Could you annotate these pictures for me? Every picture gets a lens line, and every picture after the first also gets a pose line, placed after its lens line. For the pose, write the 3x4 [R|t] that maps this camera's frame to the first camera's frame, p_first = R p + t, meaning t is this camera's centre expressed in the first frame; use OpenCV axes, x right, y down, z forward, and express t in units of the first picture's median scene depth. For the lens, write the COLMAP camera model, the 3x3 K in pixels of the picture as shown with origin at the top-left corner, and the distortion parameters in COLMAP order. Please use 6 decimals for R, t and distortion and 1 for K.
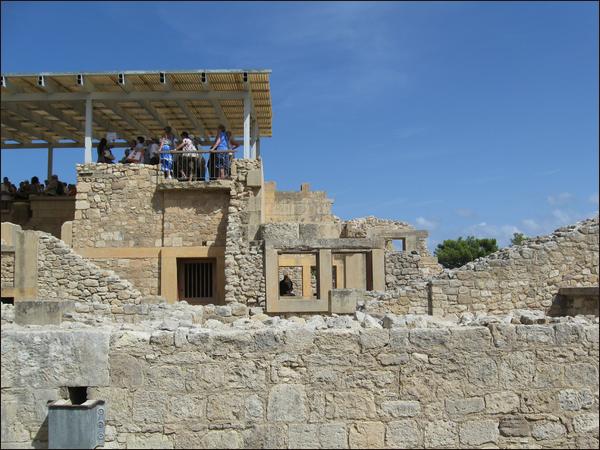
lens RADIAL K [[616.1, 0, 299.5], [0, 616.1, 226.7], [0, 0, 1]] dist [-0.024437, 0.000000]
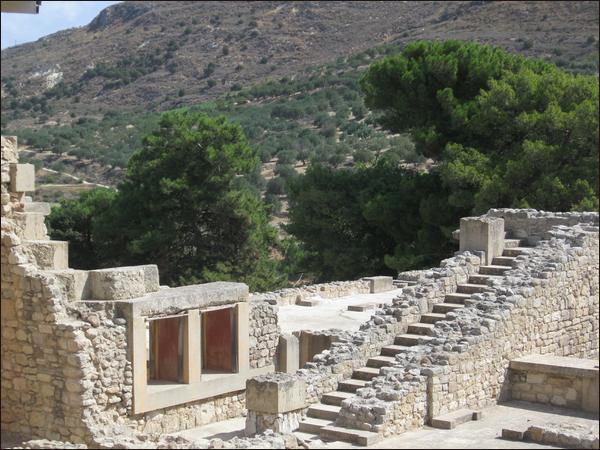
lens RADIAL K [[1390.5, 0, 300.1], [0, 1390.5, 224.4], [0, 0, 1]] dist [-0.118829, 0.000000]
pose [[0.661490, -0.032078, 0.749268, -1.015981], [-0.085840, 0.989280, 0.118137, -0.244810], [-0.745025, -0.142464, 0.651645, -0.050734]]
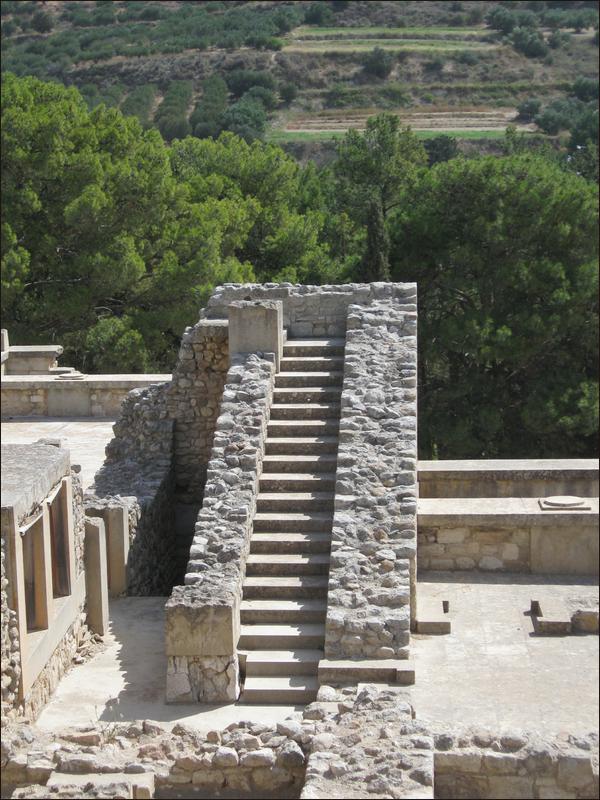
lens RADIAL K [[1853.9, 0, 300.2], [0, 1853.9, 400.8], [0, 0, 1]] dist [-0.118829, 0.000000]
pose [[0.140434, -0.132018, 0.981249, -1.083466], [-0.079479, 0.986369, 0.144082, -0.209634], [-0.986895, -0.098222, 0.128027, 0.706817]]
